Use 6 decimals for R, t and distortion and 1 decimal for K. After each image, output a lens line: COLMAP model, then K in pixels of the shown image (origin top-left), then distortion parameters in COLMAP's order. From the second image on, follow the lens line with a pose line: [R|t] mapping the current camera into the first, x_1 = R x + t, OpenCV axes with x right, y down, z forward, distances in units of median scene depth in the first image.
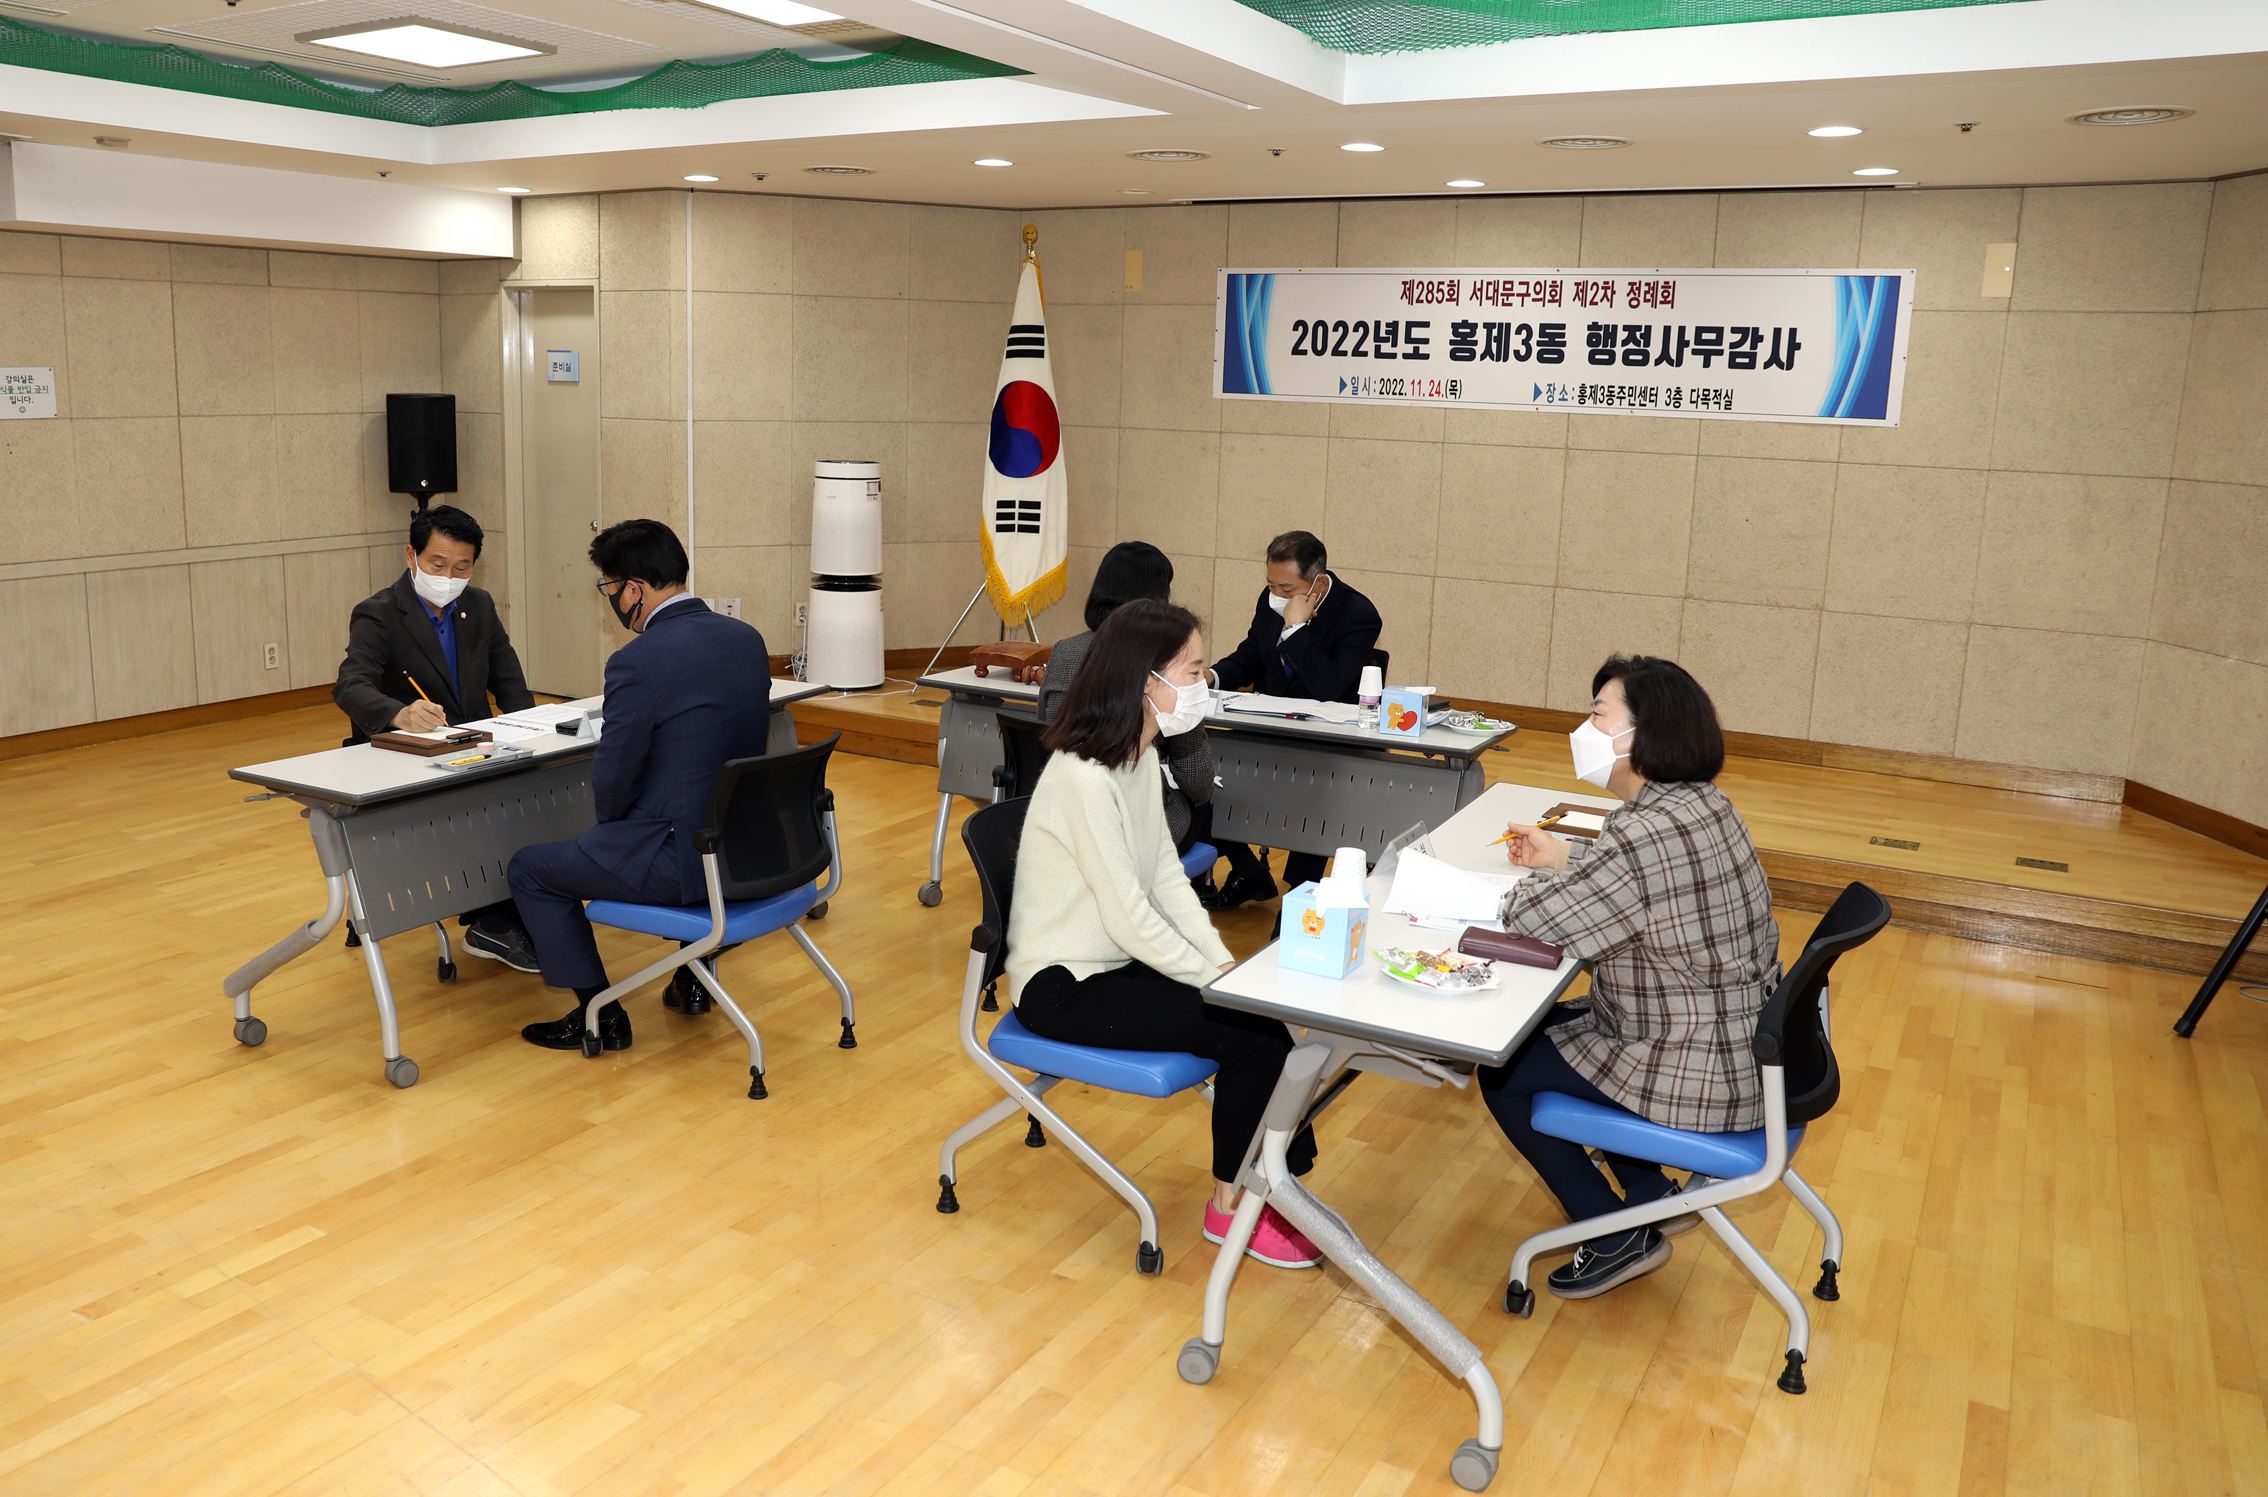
lens RADIAL K [[1747.4, 0, 993.2], [0, 1747.4, 717.6], [0, 0, 1]] dist [-0.110182, 0.091206]
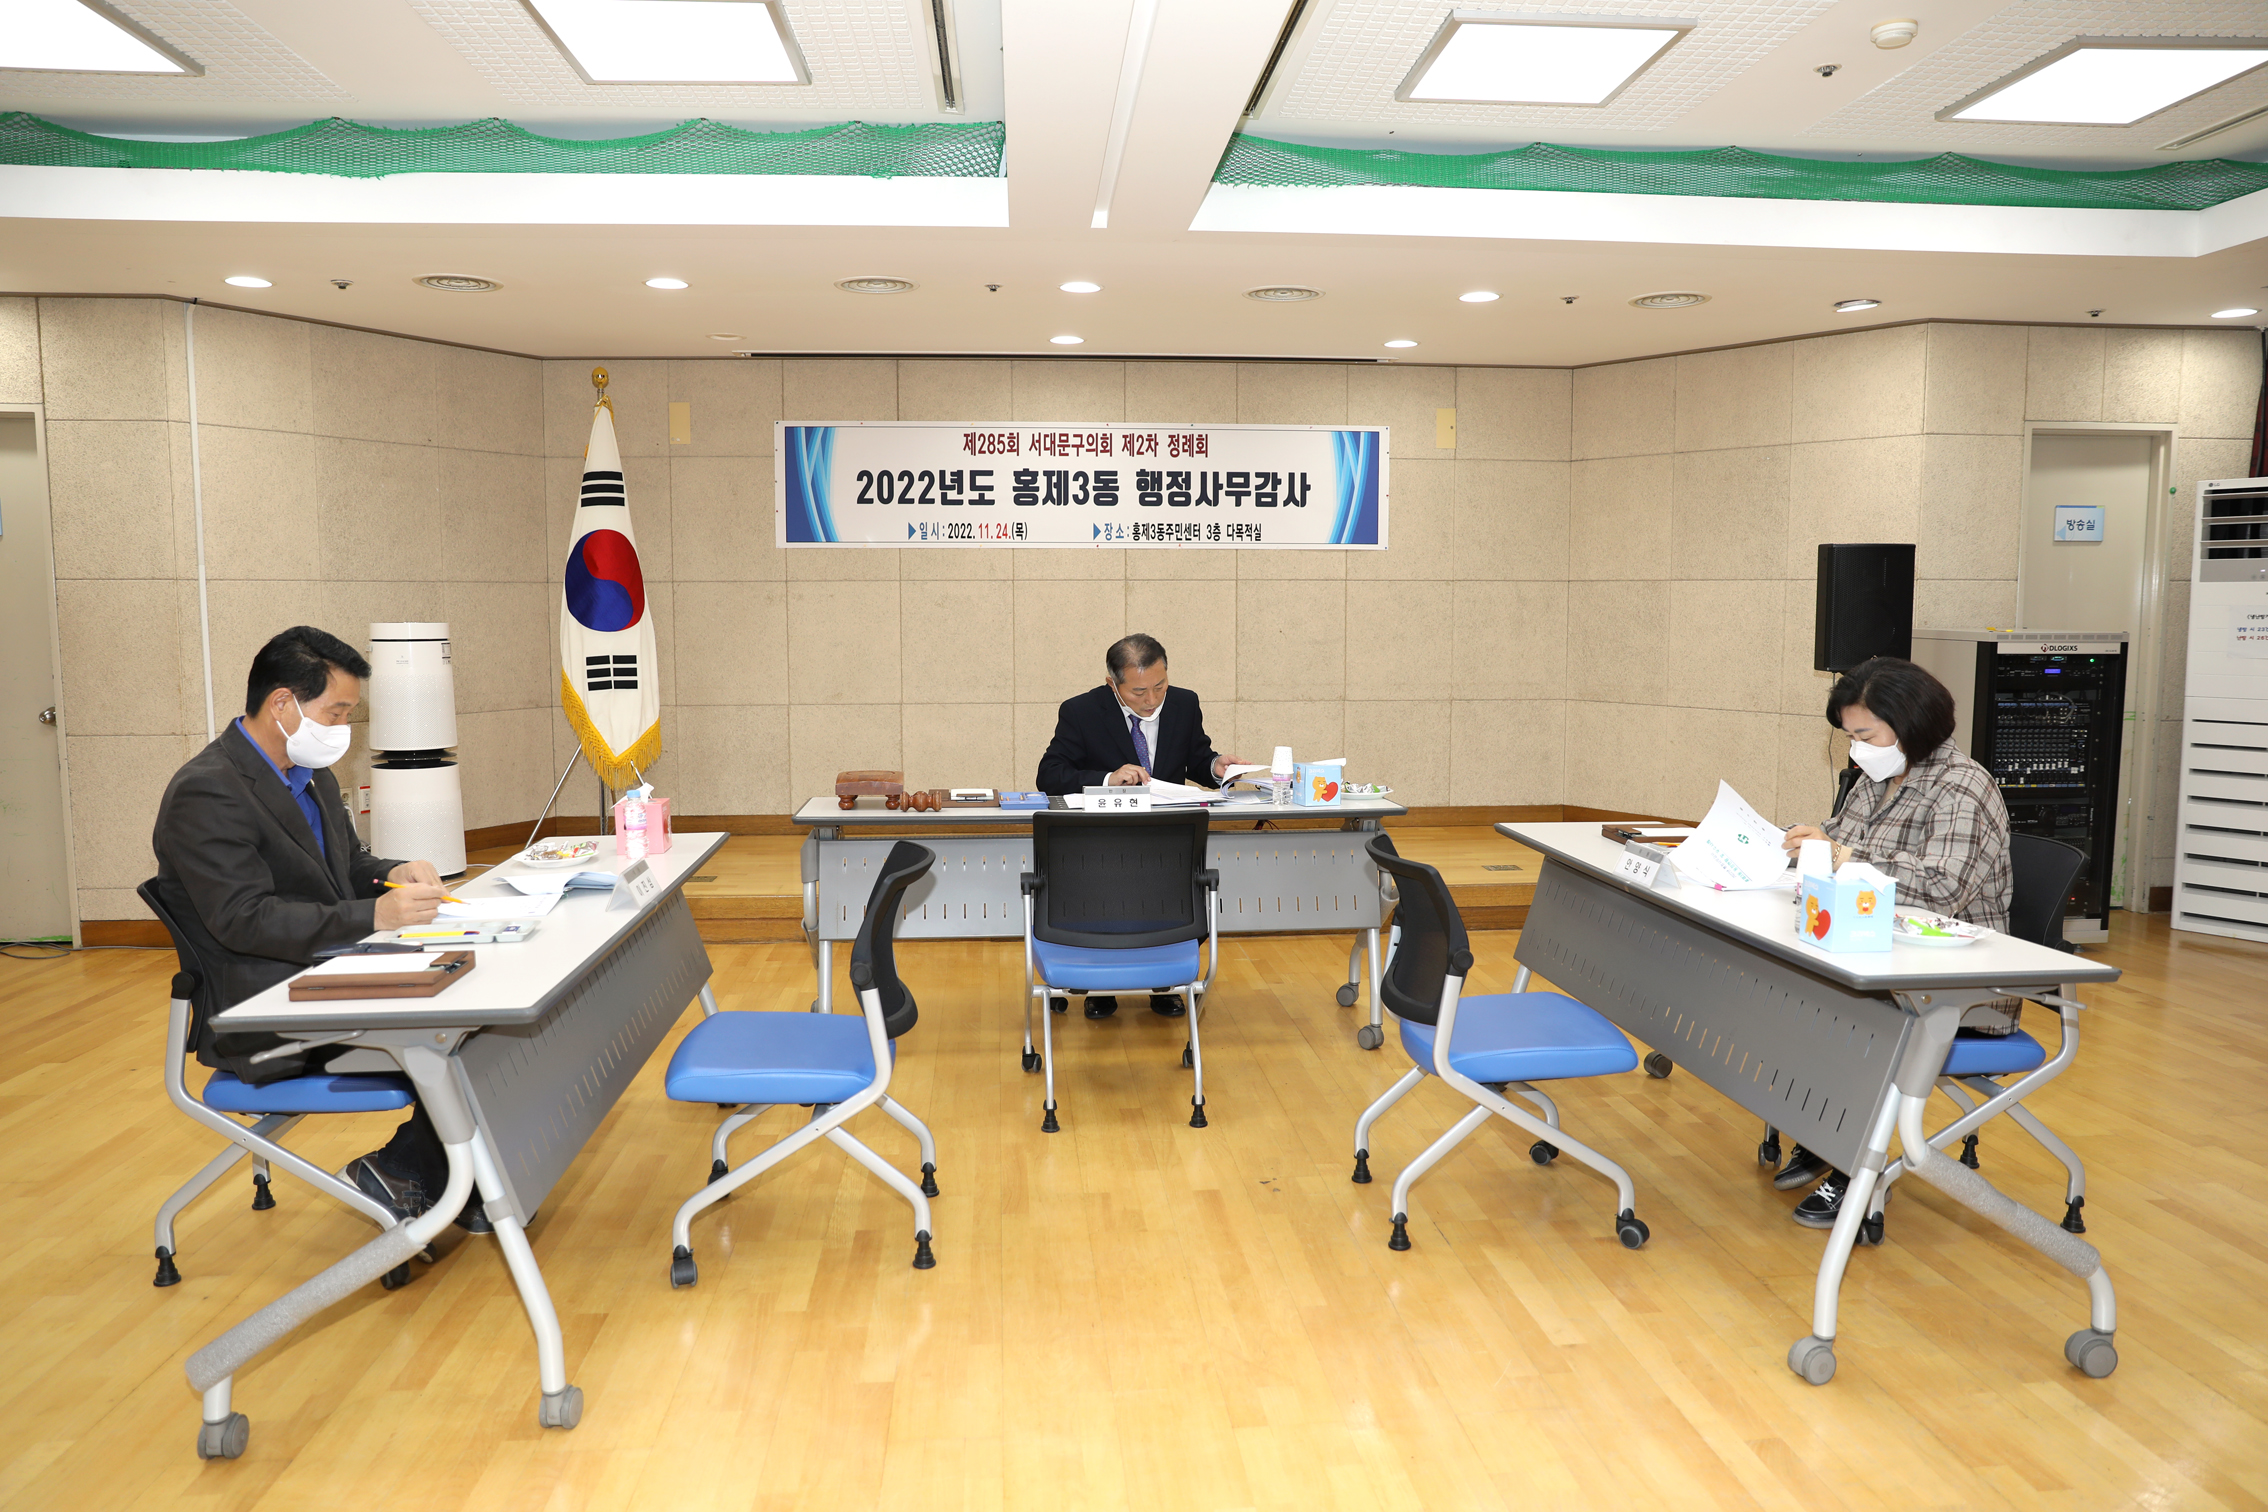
lens RADIAL K [[1539.3, 0, 1140.1], [0, 1539.3, 755.7], [0, 0, 1]] dist [-0.110181, 0.087810]
pose [[0.796992, -0.083896, 0.598134, -0.274726], [0.135765, 0.989848, -0.042062, 0.002666], [-0.588533, 0.114729, 0.800291, 0.196336]]
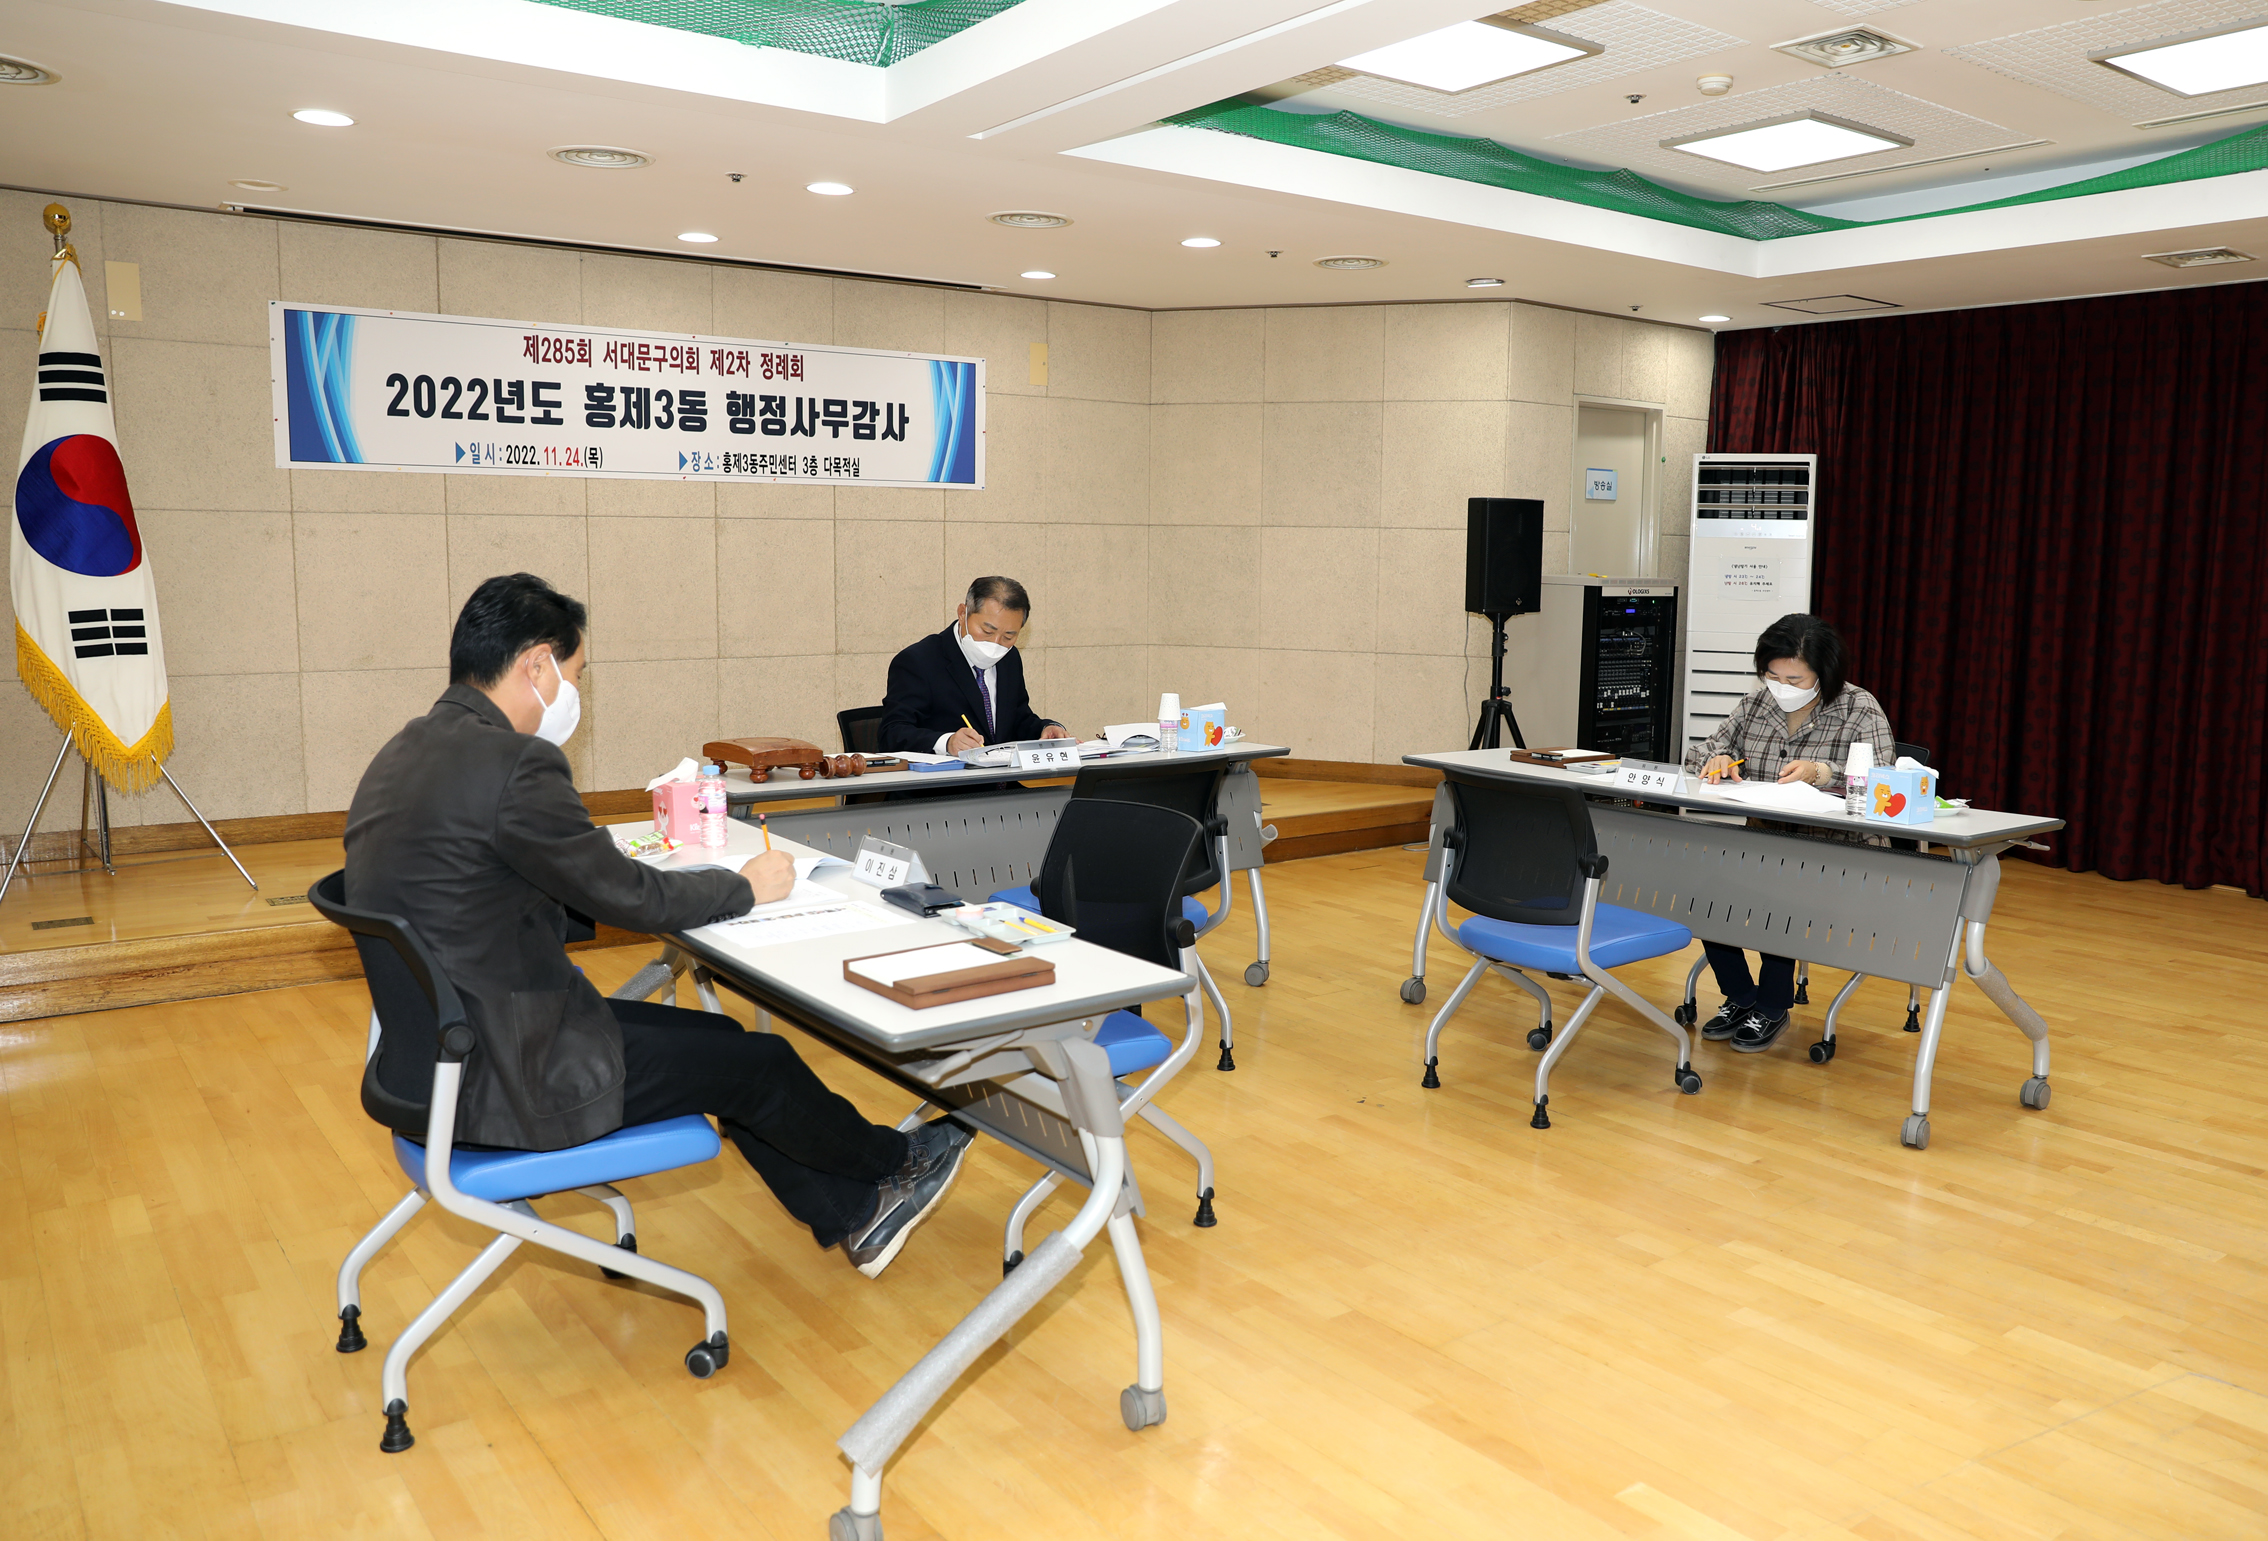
lens RADIAL K [[1717.1, 0, 1247.0], [0, 1717.1, 774.3], [0, 0, 1]] dist [-0.112044, 0.092469]
pose [[0.334707, -0.140951, 0.931721, -0.492304], [0.175903, 0.980716, 0.085172, -0.040528], [-0.925759, 0.135384, 0.353046, 0.392212]]
